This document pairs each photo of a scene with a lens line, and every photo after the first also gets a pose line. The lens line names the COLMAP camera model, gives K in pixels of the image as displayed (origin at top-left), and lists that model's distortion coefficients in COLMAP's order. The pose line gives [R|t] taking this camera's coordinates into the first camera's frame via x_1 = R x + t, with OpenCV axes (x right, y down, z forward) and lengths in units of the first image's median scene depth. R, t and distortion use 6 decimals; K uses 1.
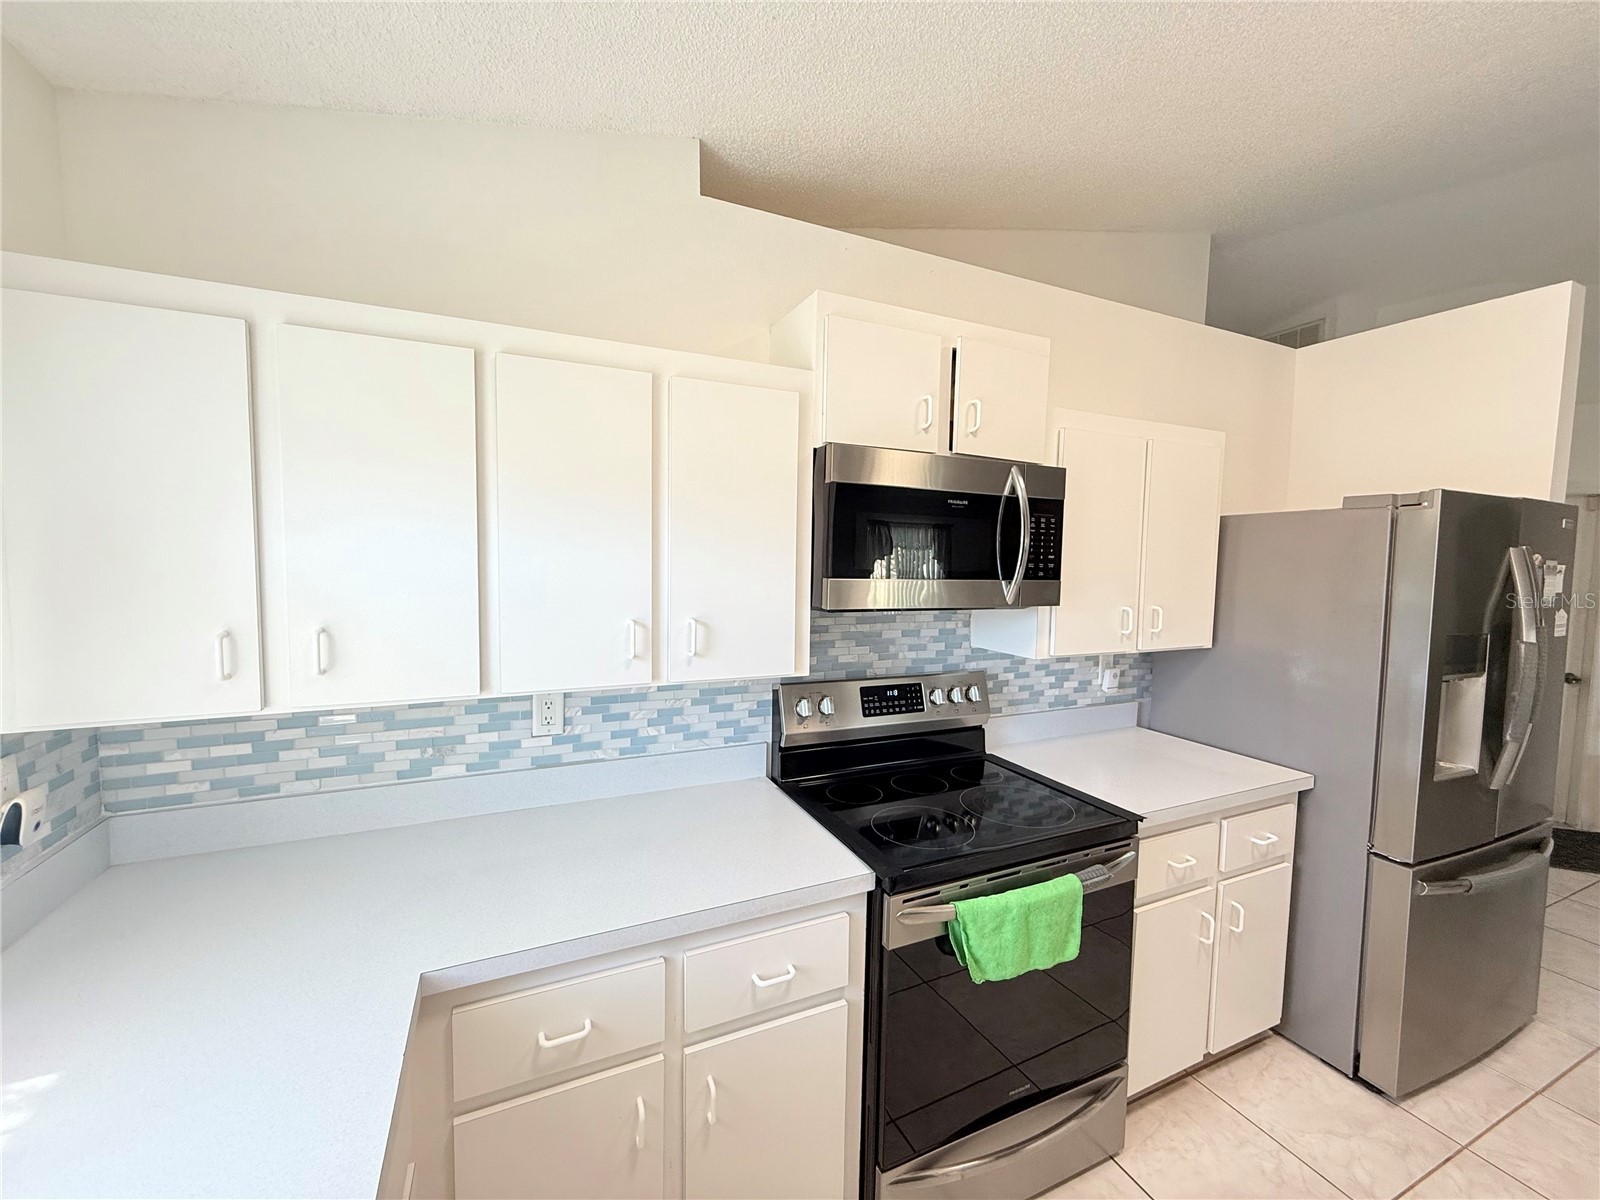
lens RADIAL K [[638.4, 0, 796.8], [0, 638.4, 597.9], [0, 0, 1]] dist [-0.000266, 0.000852]
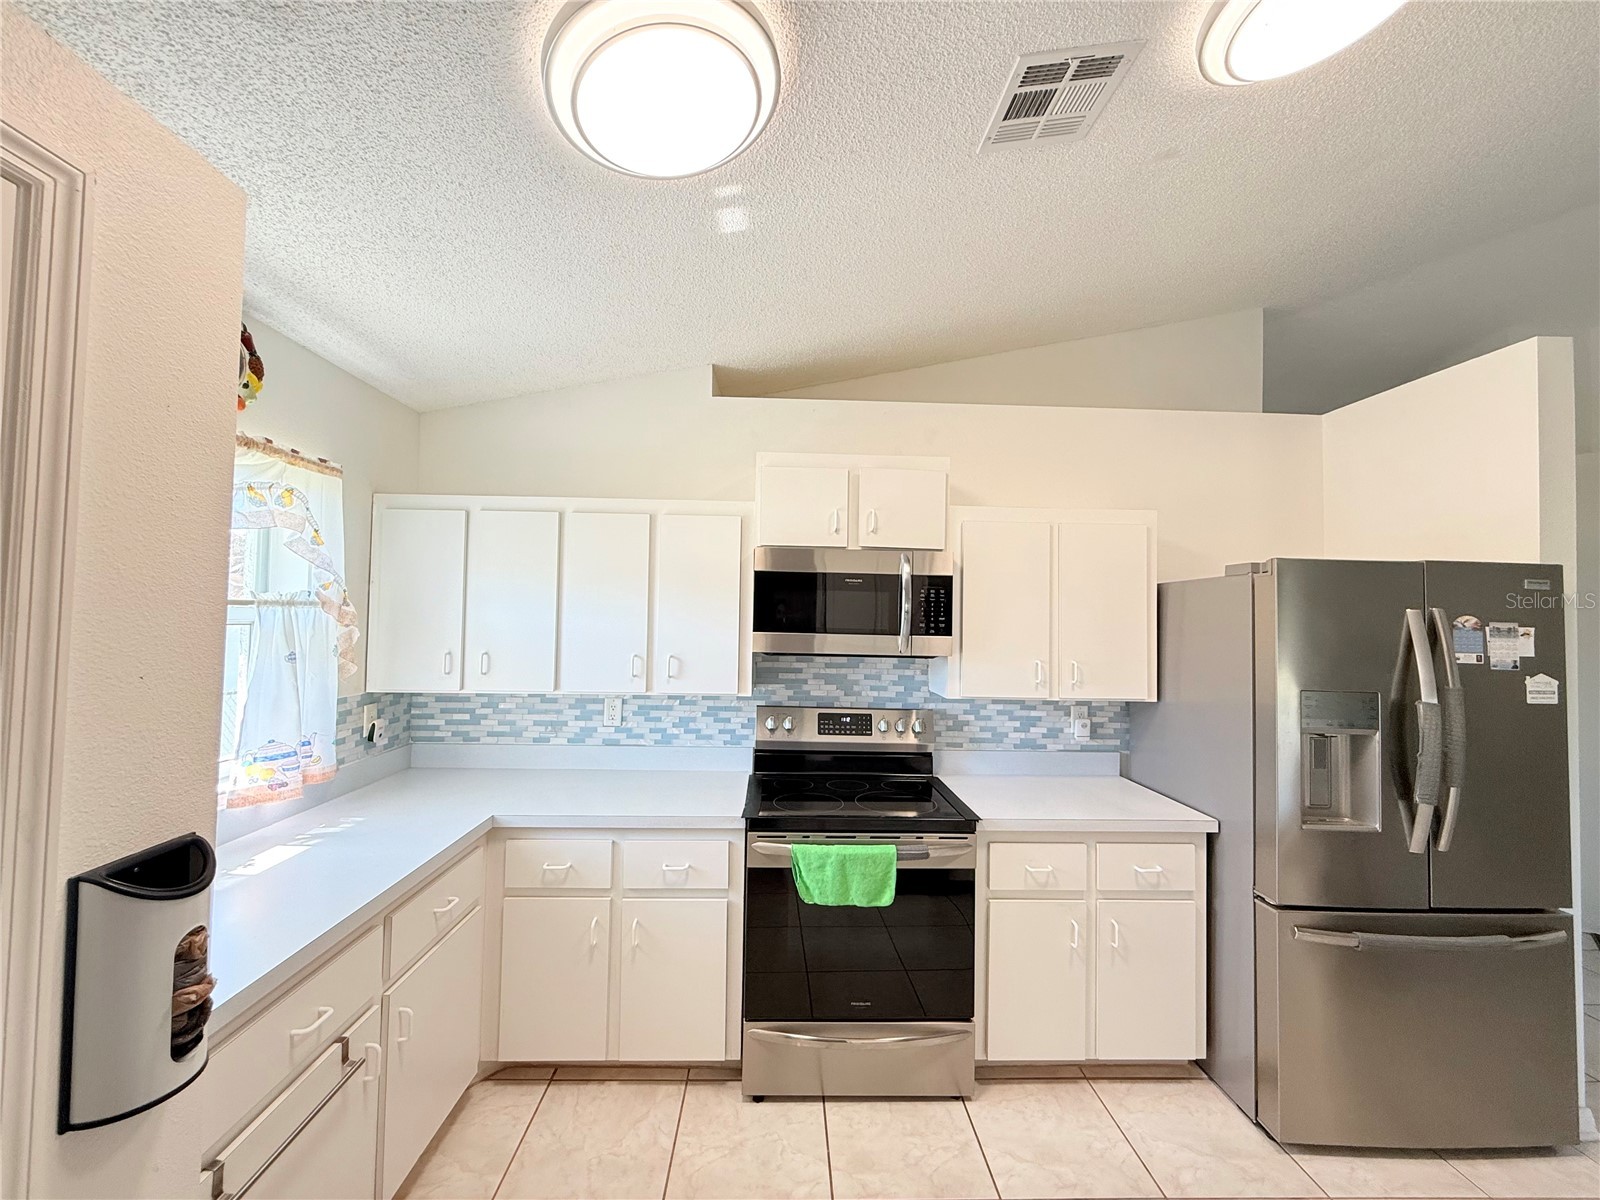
lens RADIAL K [[638.4, 0, 796.8], [0, 638.4, 597.9], [0, 0, 1]] dist [-0.000266, 0.000852]
pose [[0.922686, -0.013508, -0.385315, 0.627497], [-0.027266, 0.994598, -0.100160, 0.033156], [0.384586, 0.102923, 0.917333, -0.334596]]
